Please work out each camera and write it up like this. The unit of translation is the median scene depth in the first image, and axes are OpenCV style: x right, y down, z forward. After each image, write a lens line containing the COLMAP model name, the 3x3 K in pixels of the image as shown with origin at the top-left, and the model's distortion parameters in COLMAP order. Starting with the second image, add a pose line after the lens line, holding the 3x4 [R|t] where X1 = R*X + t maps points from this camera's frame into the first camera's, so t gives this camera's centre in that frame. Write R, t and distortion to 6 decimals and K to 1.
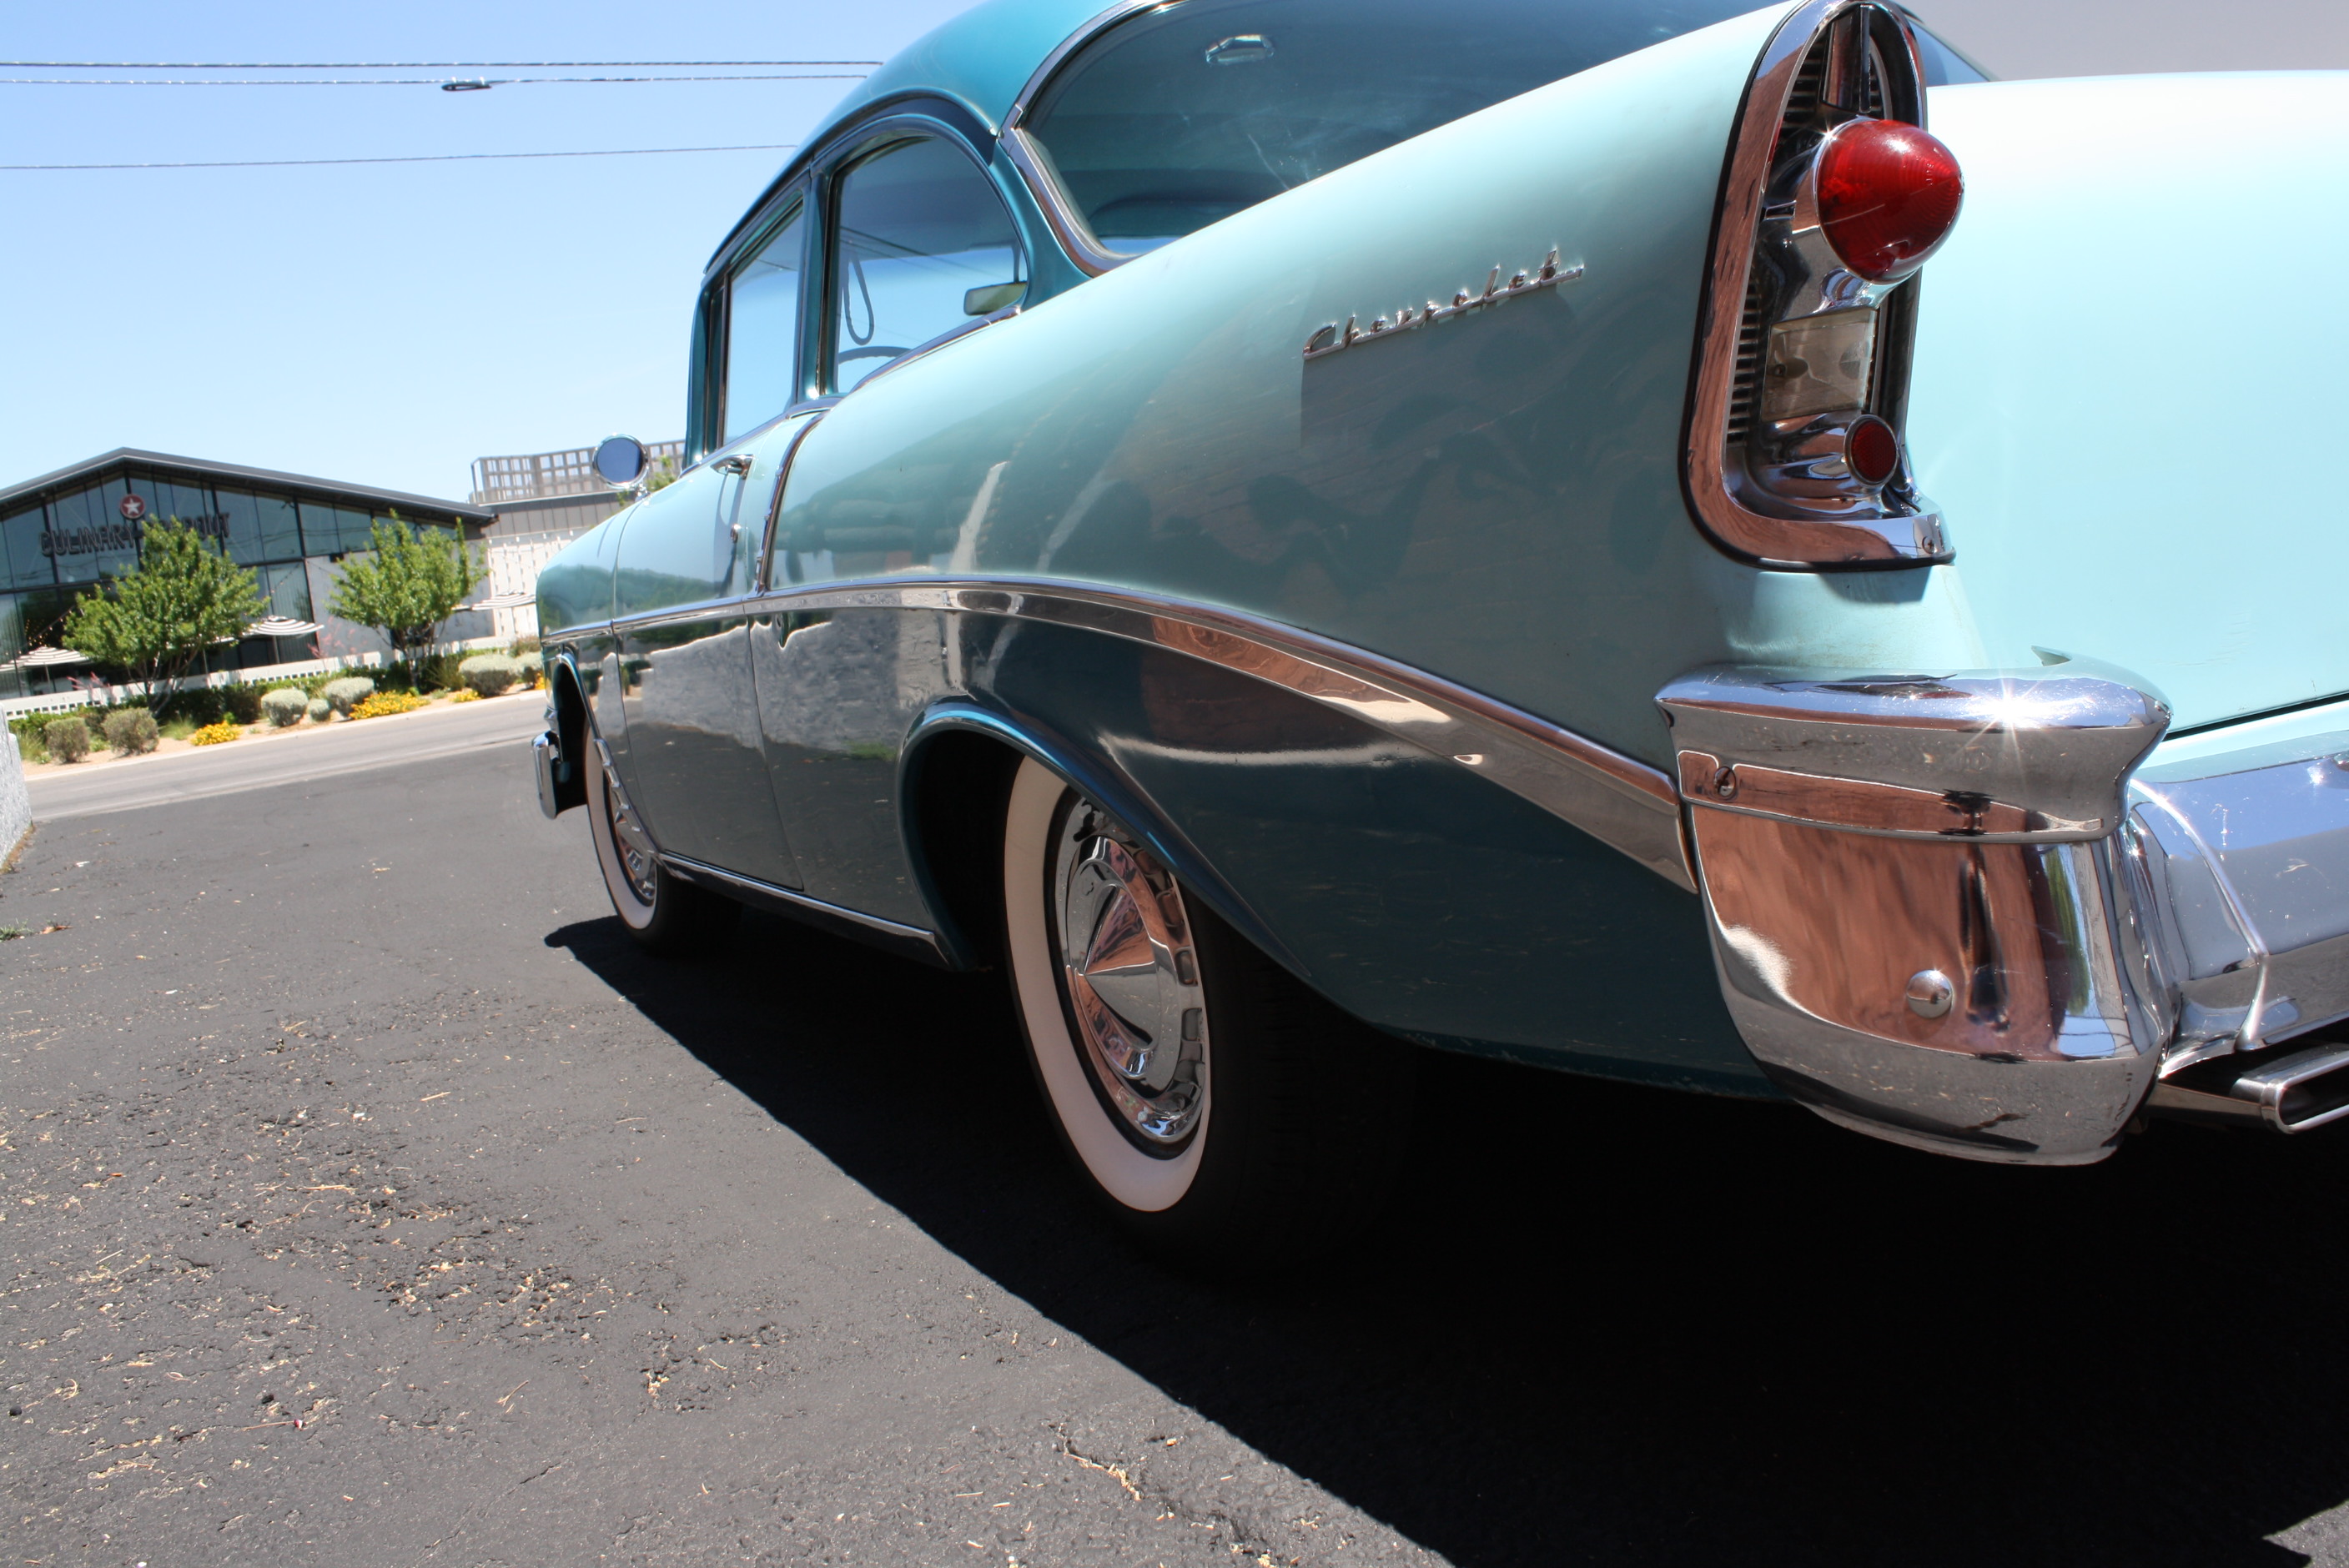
lens RADIAL K [[2097.7, 0, 1130.5], [0, 2097.7, 739.8], [0, 0, 1]] dist [-0.161200, 0.147185]
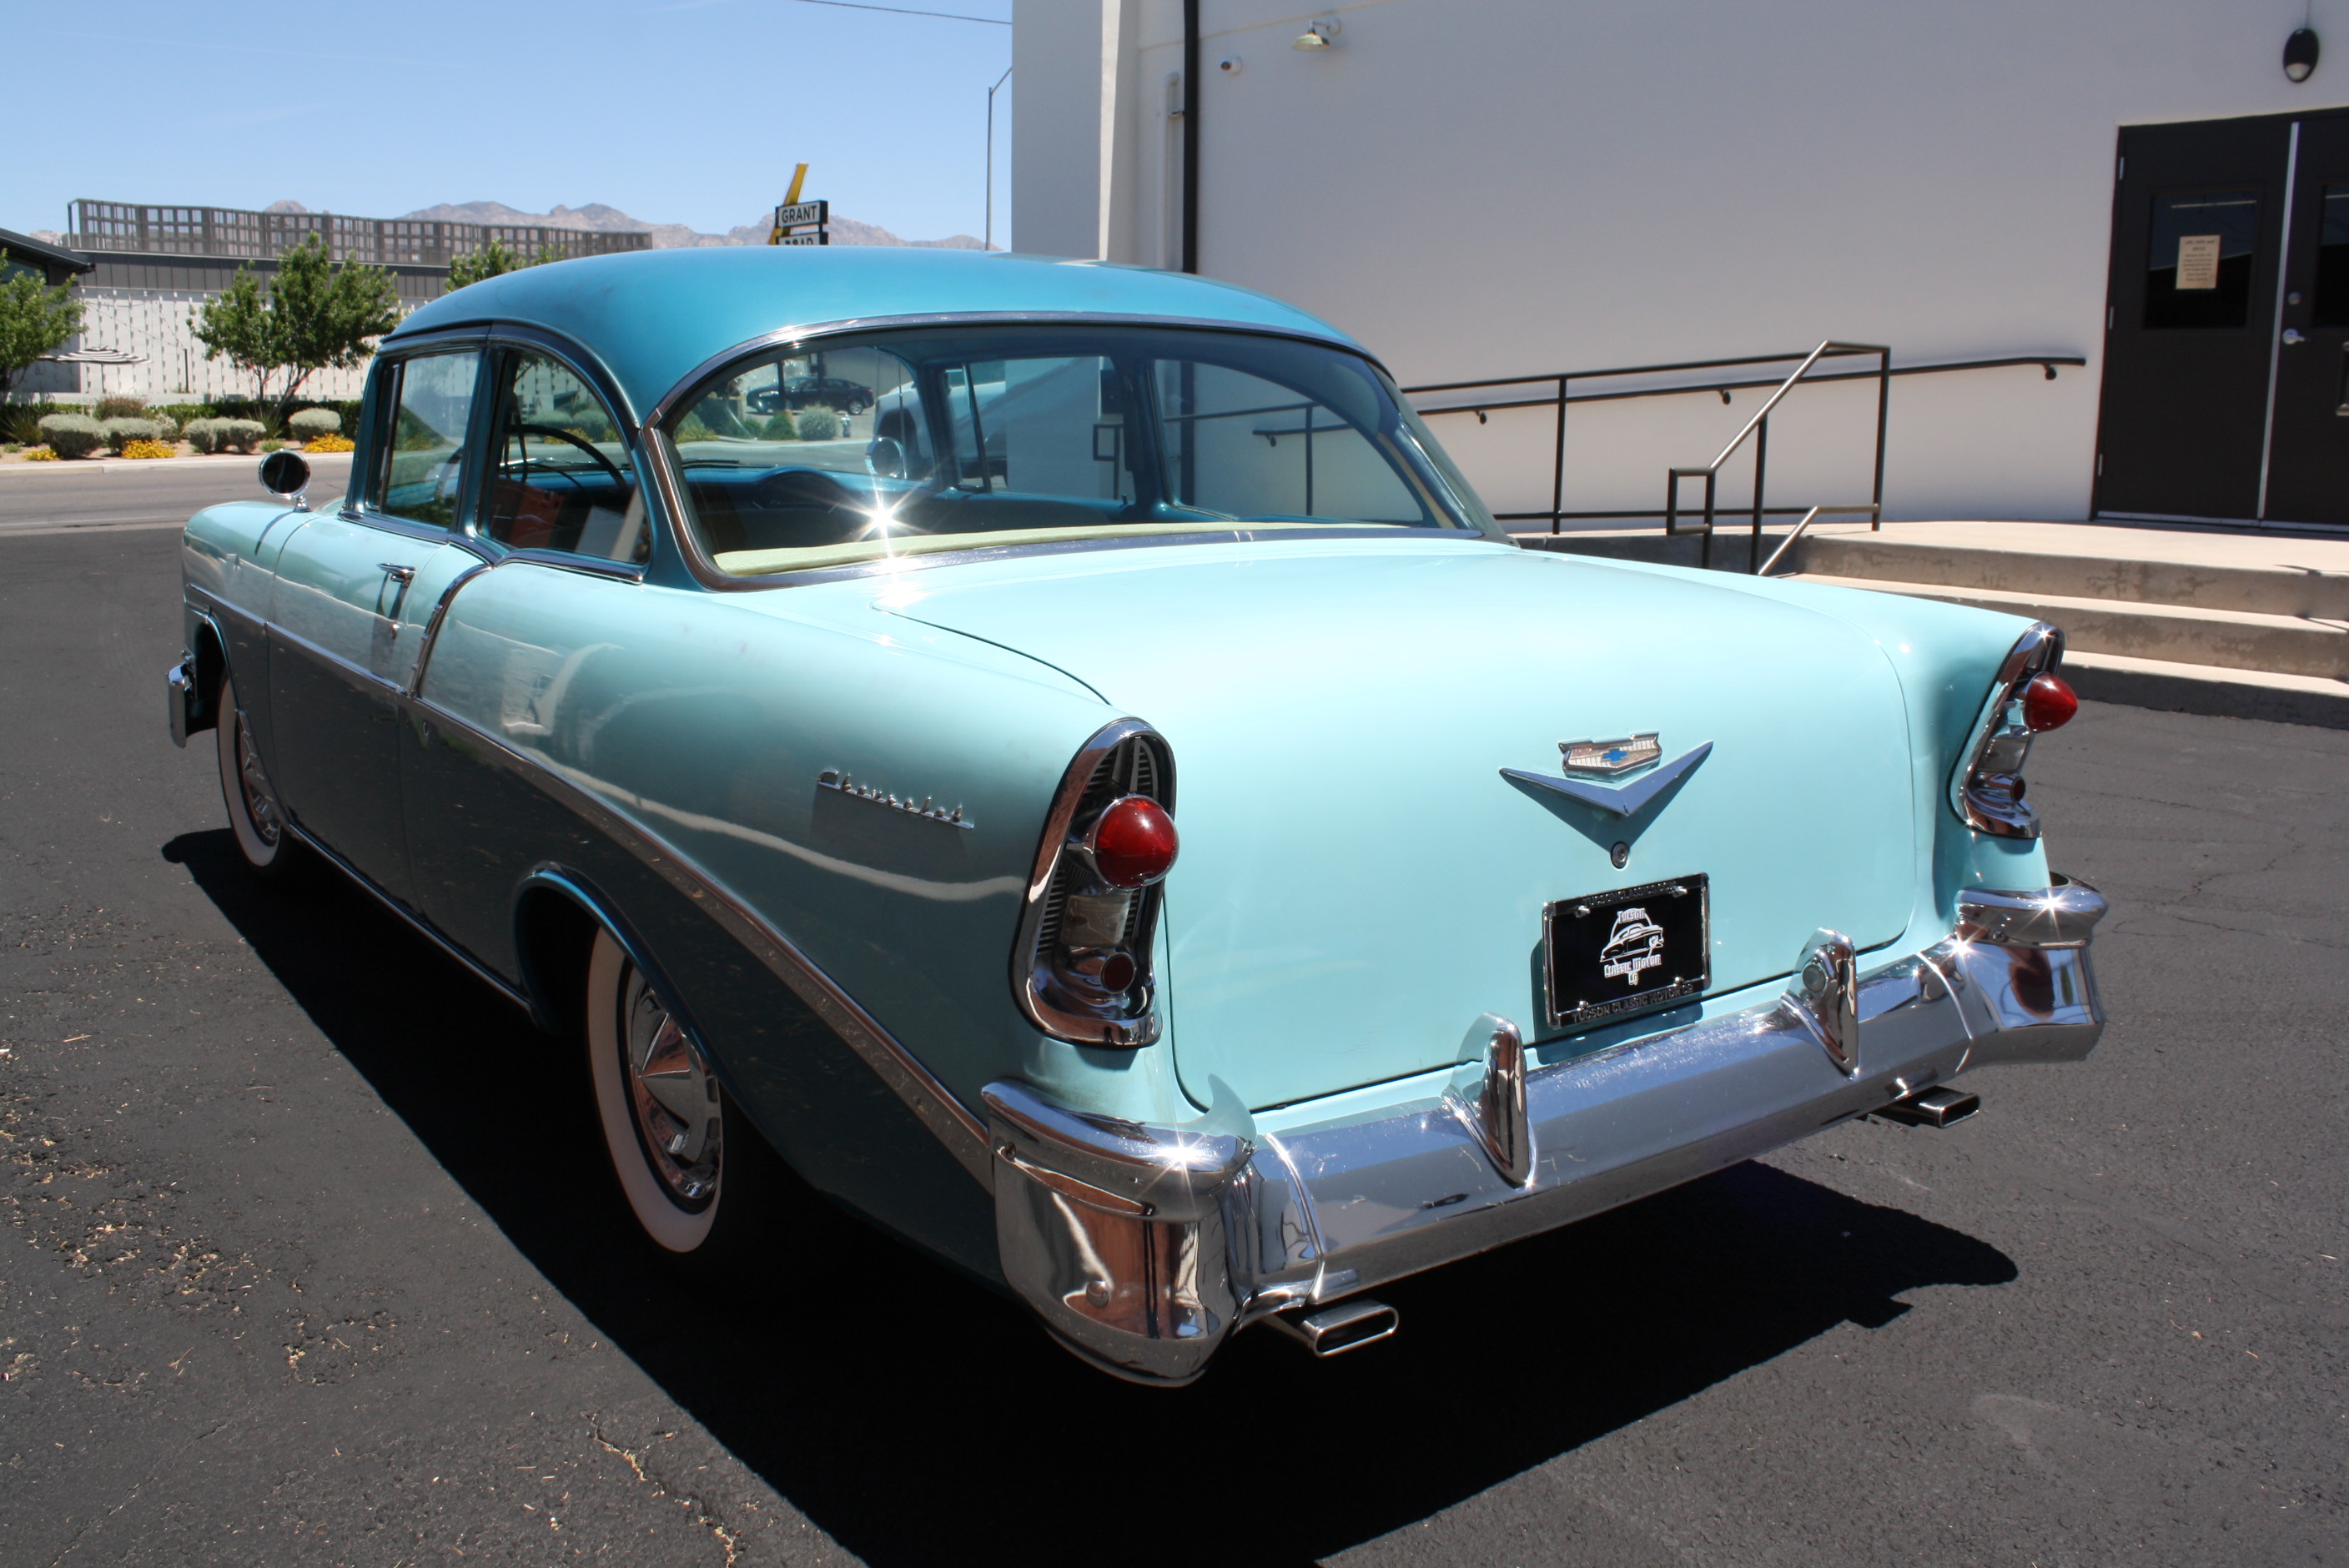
lens RADIAL K [[2036.7, 0, 1169.4], [0, 2036.7, 807.7], [0, 0, 1]] dist [-0.163685, 0.147862]
pose [[0.970102, 0.104867, 0.218871, 0.007235], [-0.124975, 0.988921, 0.080107, -0.231670], [-0.208046, -0.105065, 0.972460, -0.362473]]
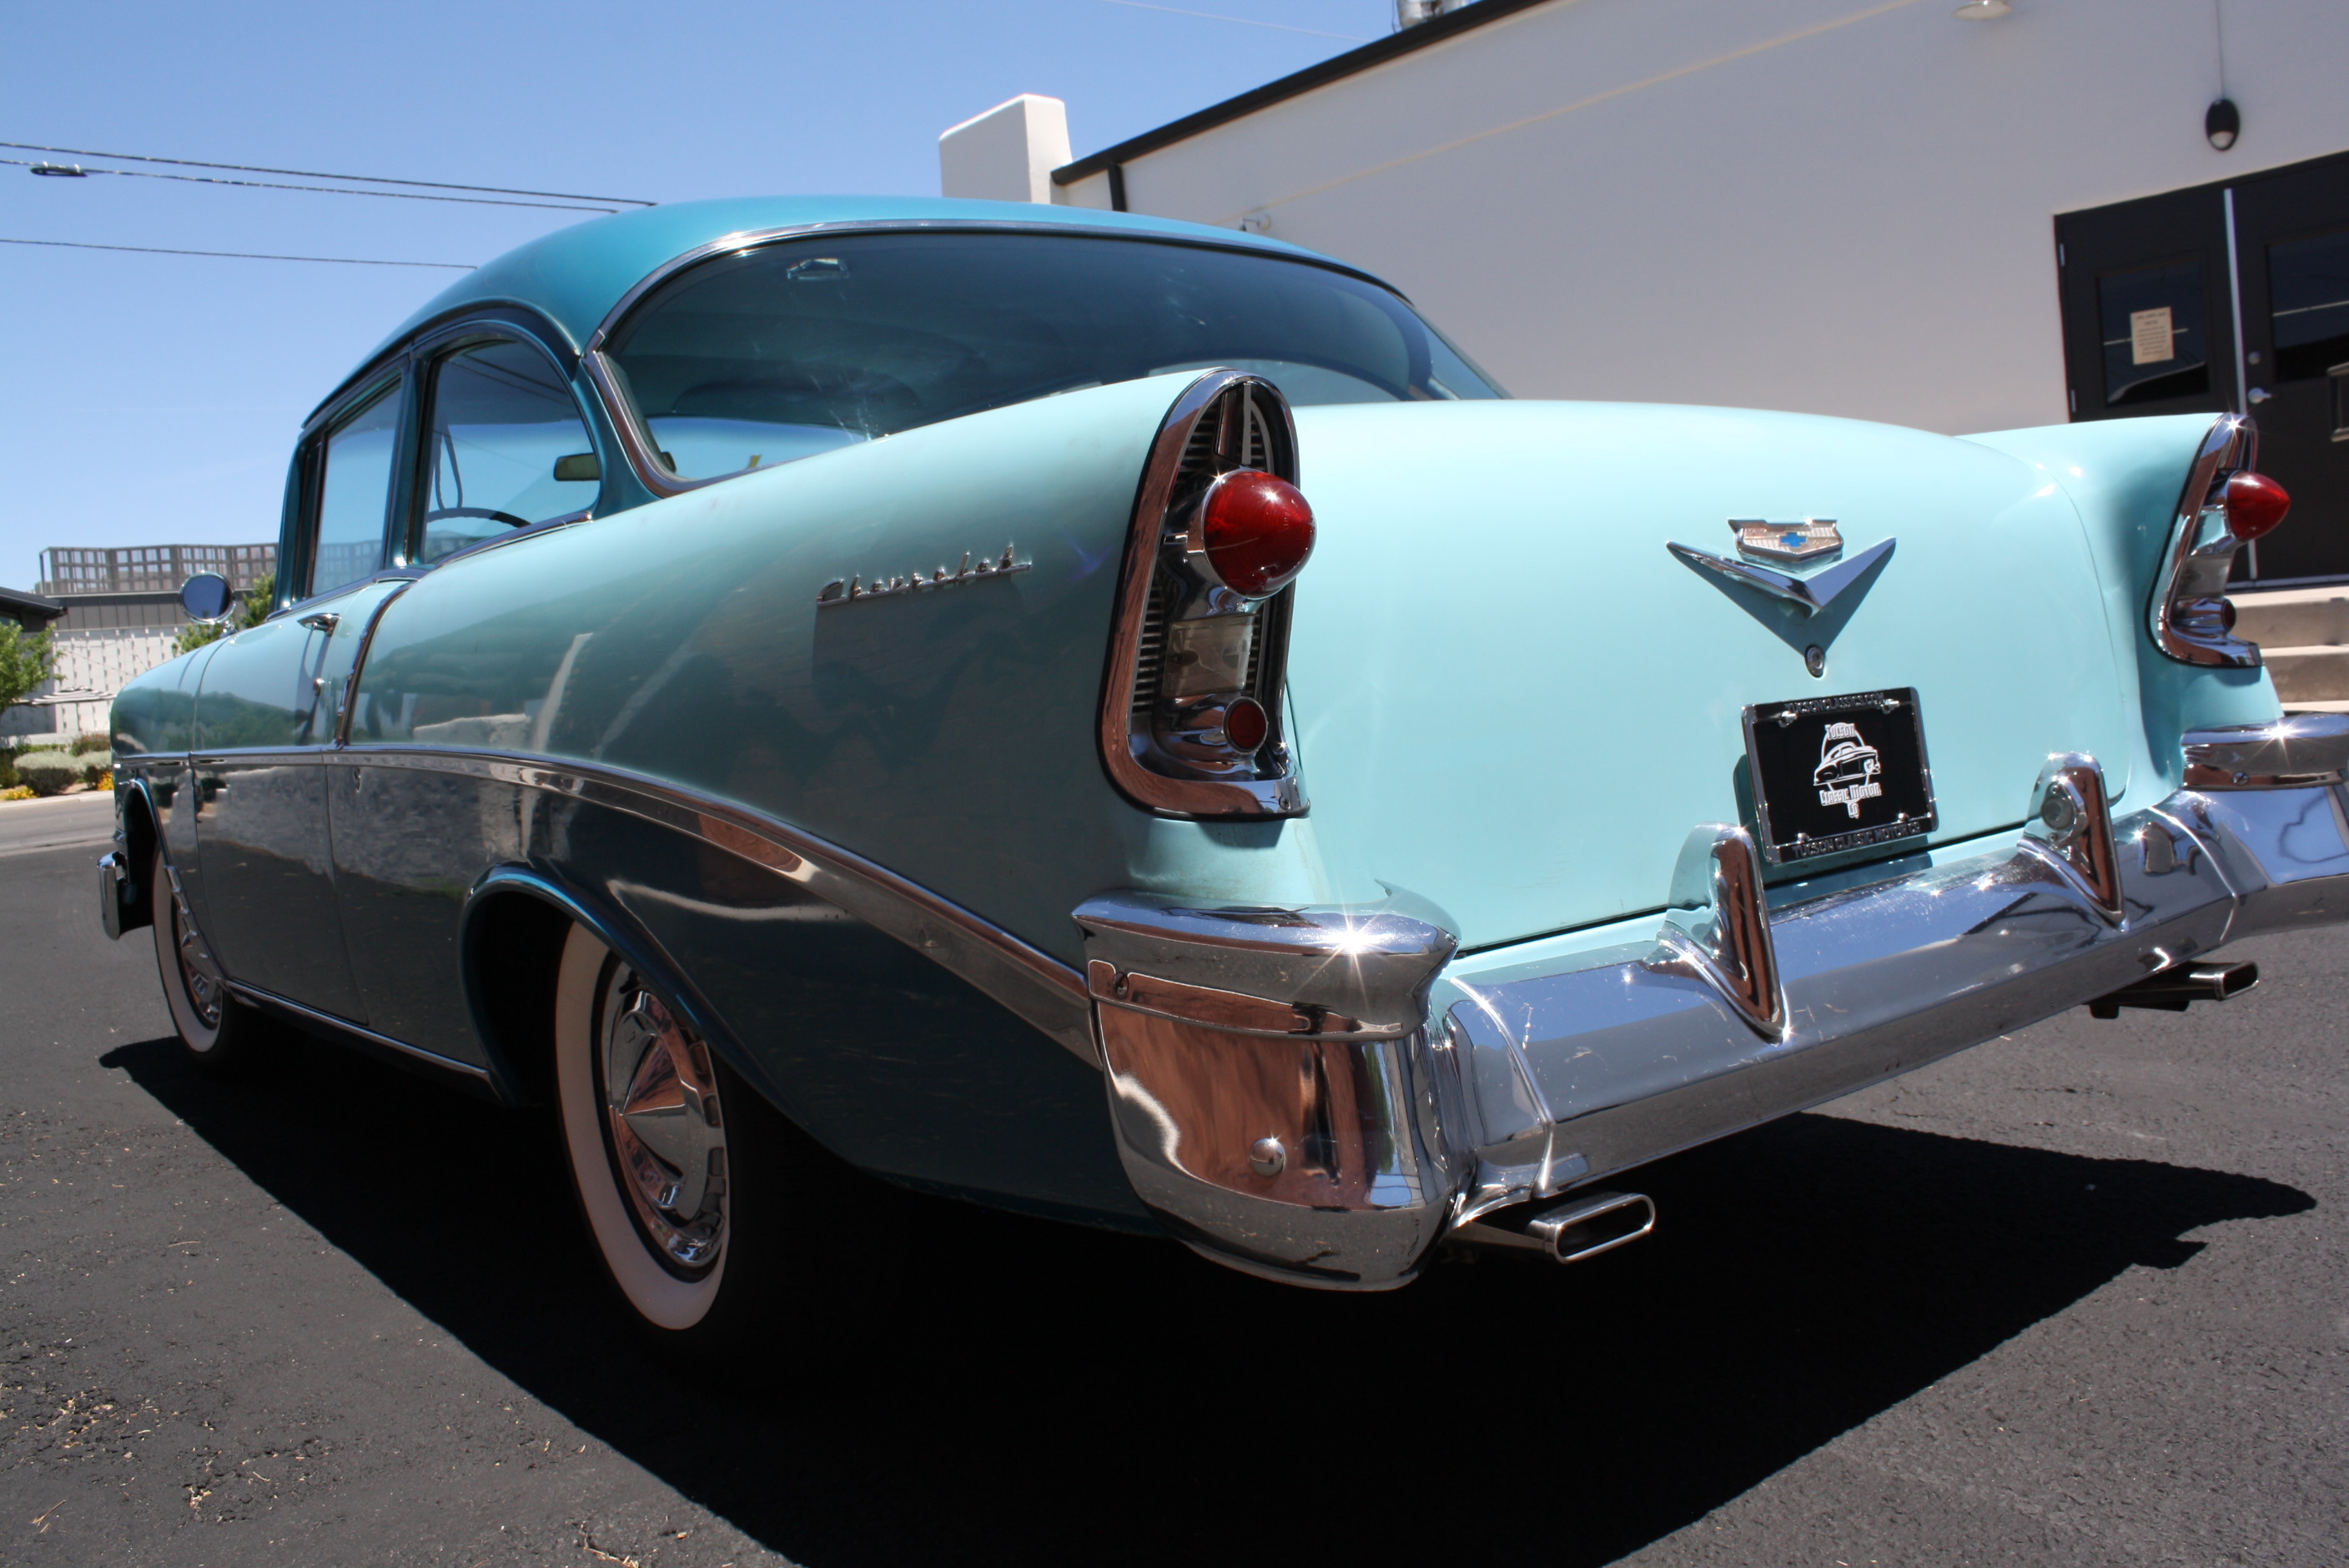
lens RADIAL K [[2036.7, 0, 1185.1], [0, 2036.7, 759.0], [0, 0, 1]] dist [-0.163685, 0.147862]
pose [[0.973733, 0.044343, 0.223333, 0.024004], [-0.031857, 0.997737, -0.059204, -0.024336], [-0.225453, 0.050535, 0.972943, -0.118768]]
